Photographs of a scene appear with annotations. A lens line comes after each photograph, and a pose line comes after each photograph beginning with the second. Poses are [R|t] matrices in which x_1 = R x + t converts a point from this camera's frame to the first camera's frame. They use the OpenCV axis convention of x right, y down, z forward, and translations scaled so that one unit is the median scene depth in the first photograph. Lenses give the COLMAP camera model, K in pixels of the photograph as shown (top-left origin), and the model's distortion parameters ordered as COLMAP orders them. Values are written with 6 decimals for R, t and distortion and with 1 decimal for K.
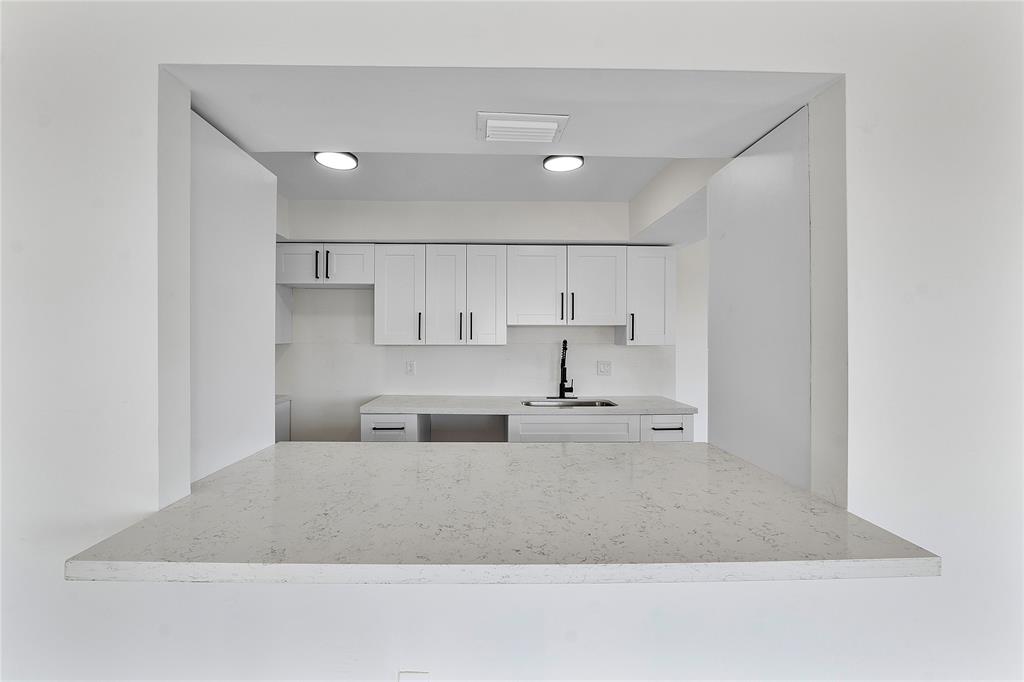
lens RADIAL K [[434.4, 0, 505.3], [0, 434.4, 346.8], [0, 0, 1]] dist [-0.013138, 0.001505]
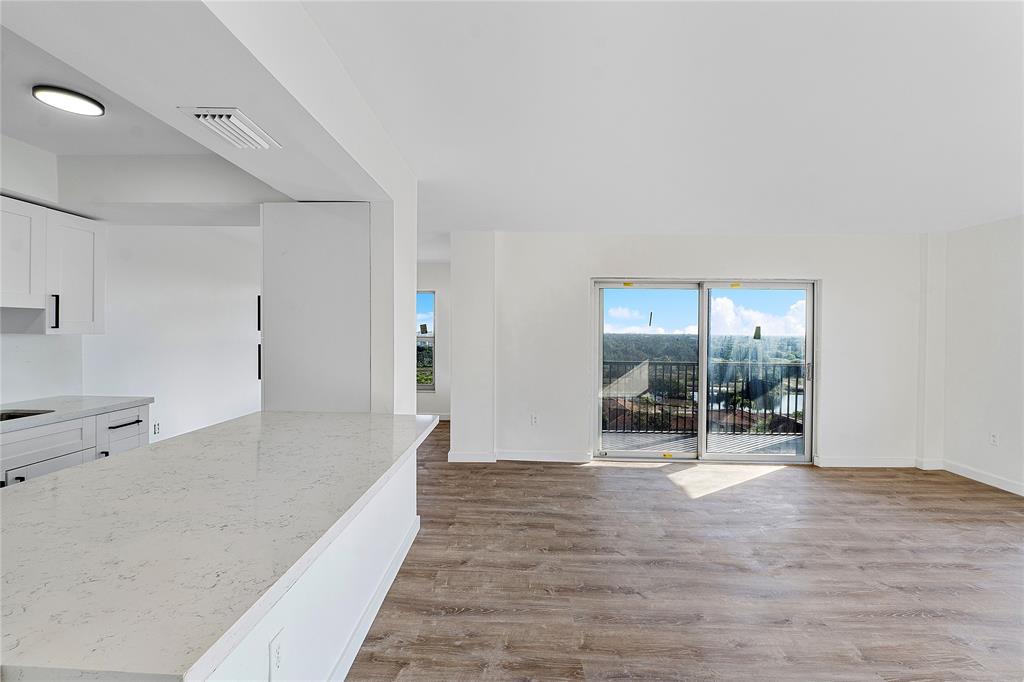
lens RADIAL K [[434.4, 0, 499.6], [0, 434.4, 327.3], [0, 0, 1]] dist [-0.013138, 0.001505]
pose [[0.068976, 0.005899, 0.997601, -0.486044], [0.007241, 0.999953, -0.006414, -0.006303], [-0.997592, 0.007666, 0.068930, 0.139655]]
